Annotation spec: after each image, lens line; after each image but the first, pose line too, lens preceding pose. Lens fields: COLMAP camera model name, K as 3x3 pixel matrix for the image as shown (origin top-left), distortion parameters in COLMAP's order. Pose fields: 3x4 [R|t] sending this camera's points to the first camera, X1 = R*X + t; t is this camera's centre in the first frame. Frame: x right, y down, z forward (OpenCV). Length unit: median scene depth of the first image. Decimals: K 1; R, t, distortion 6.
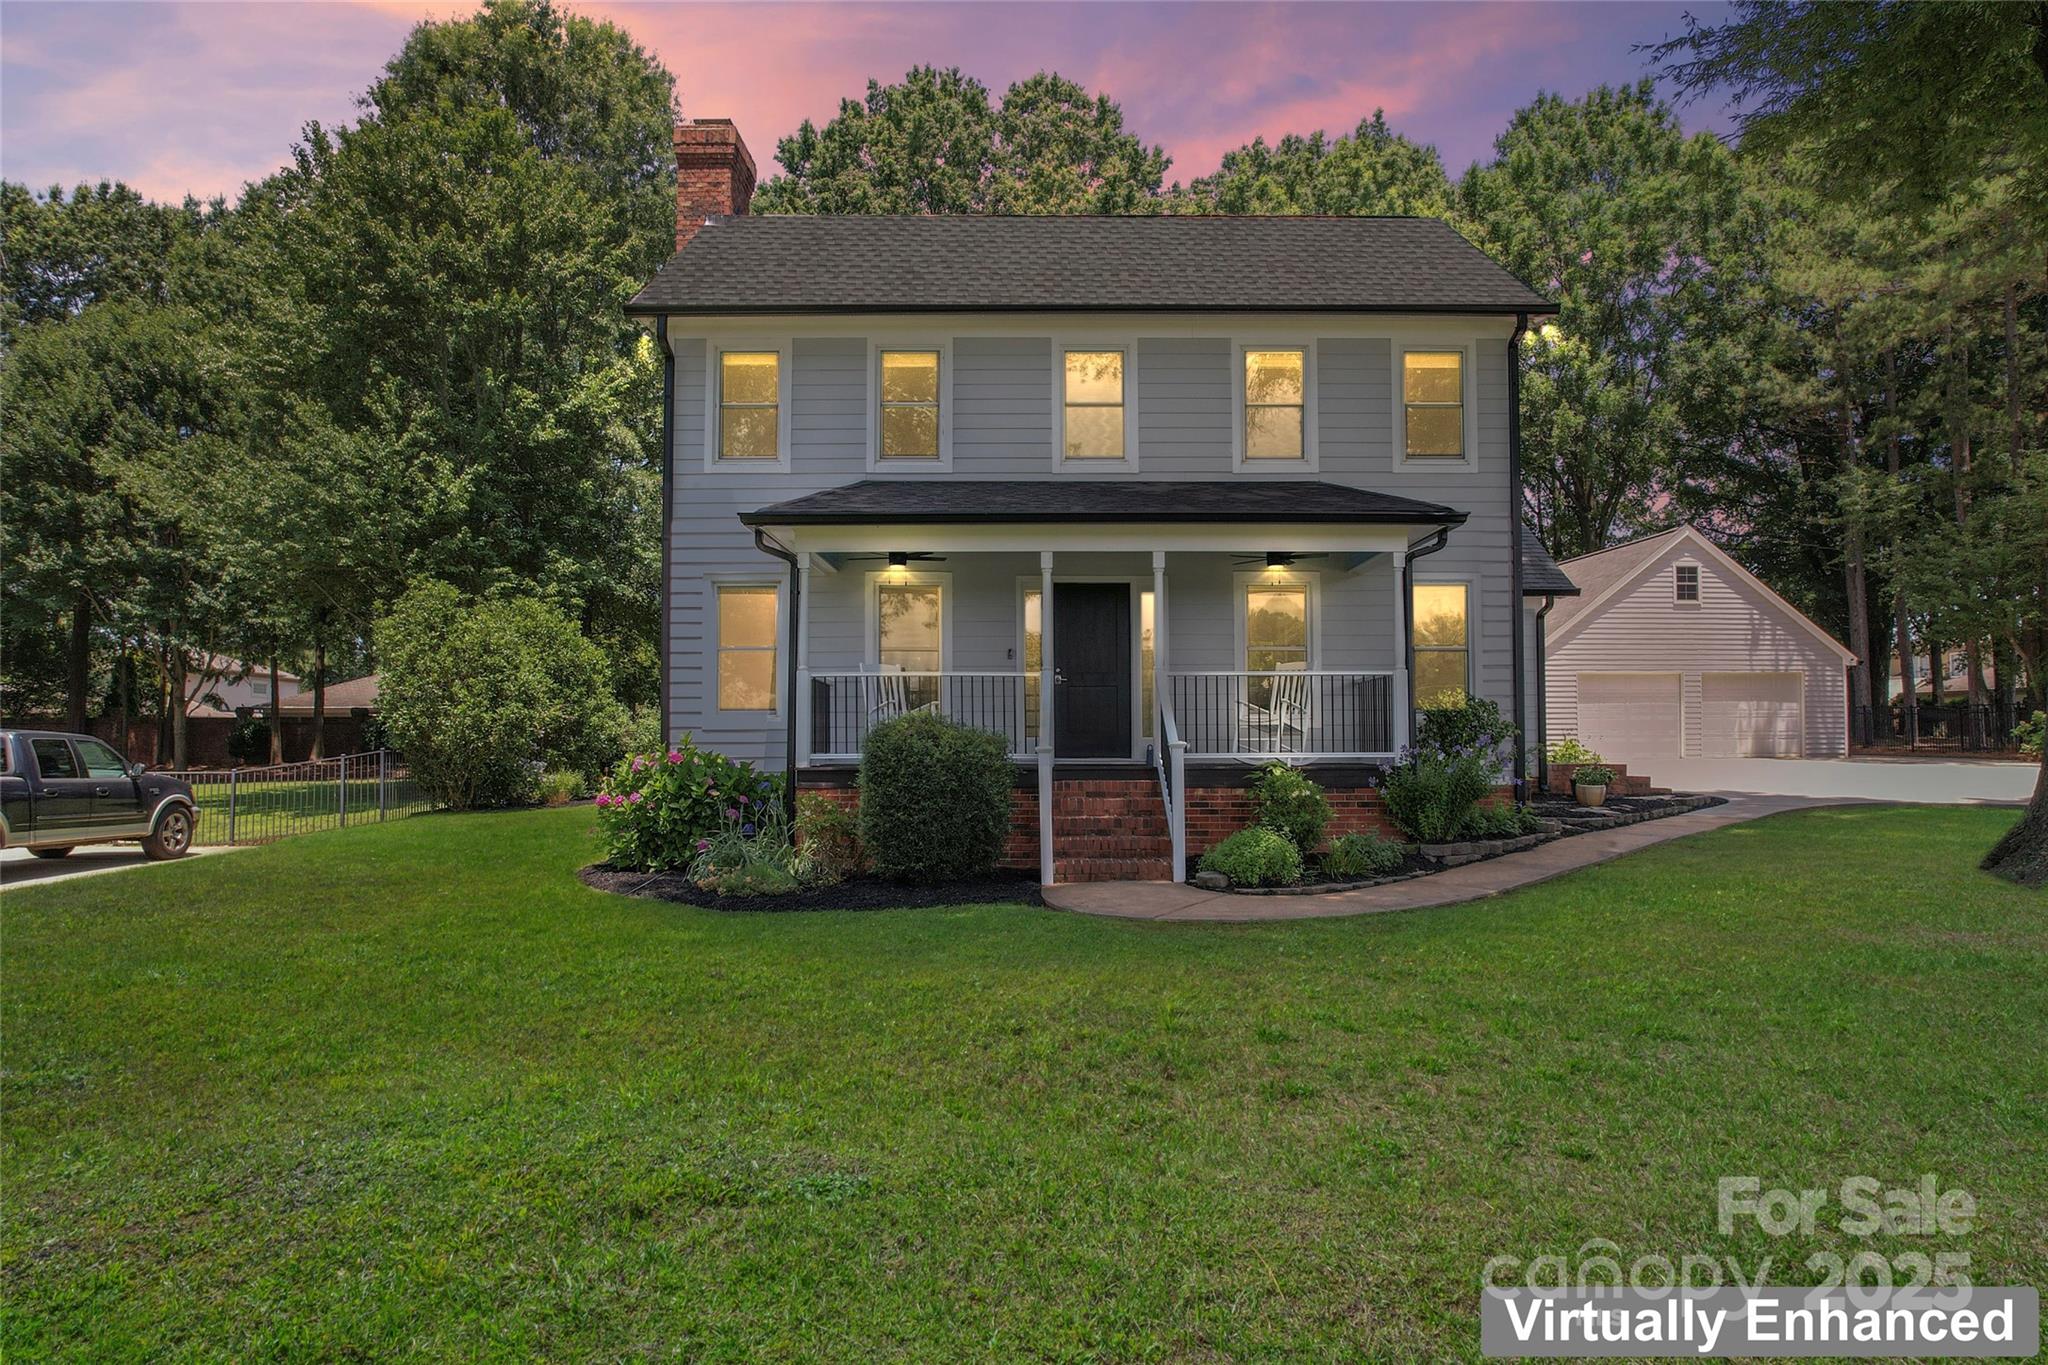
lens RADIAL K [[1228.3, 0, 1043.2], [0, 1228.3, 715.2], [0, 0, 1]] dist [-0.042079, 0.016561]
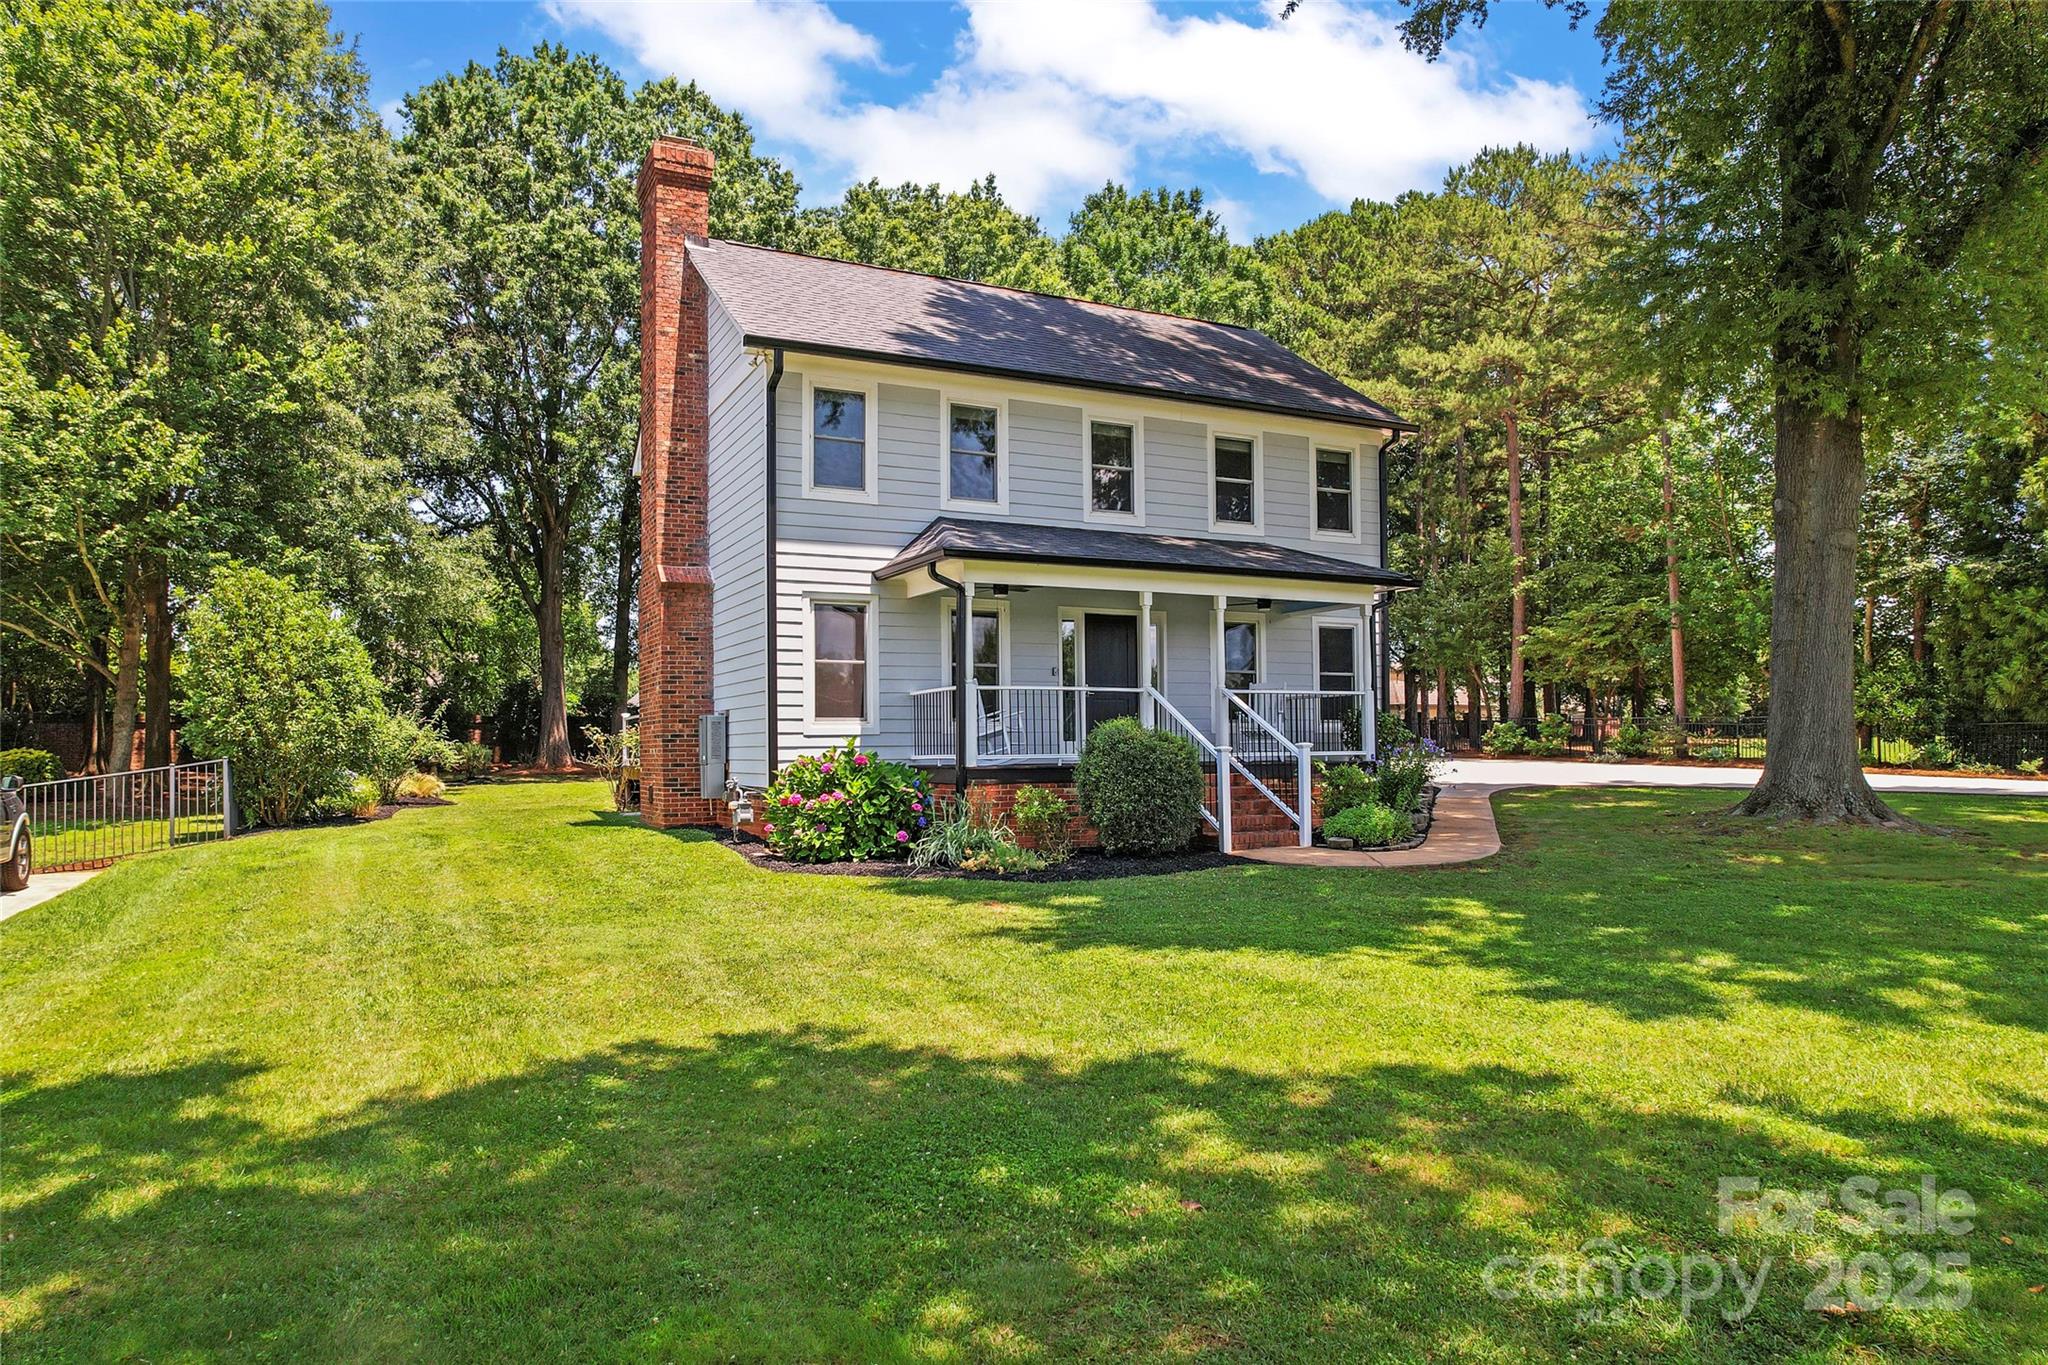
lens RADIAL K [[1228.3, 0, 1019.3], [0, 1228.3, 738.3], [0, 0, 1]] dist [-0.042079, 0.016561]
pose [[0.909191, 0.000235, 0.416380, -0.225628], [-0.004550, 0.999946, 0.009373, 0.001599], [-0.416356, -0.010416, 0.909142, -0.027875]]
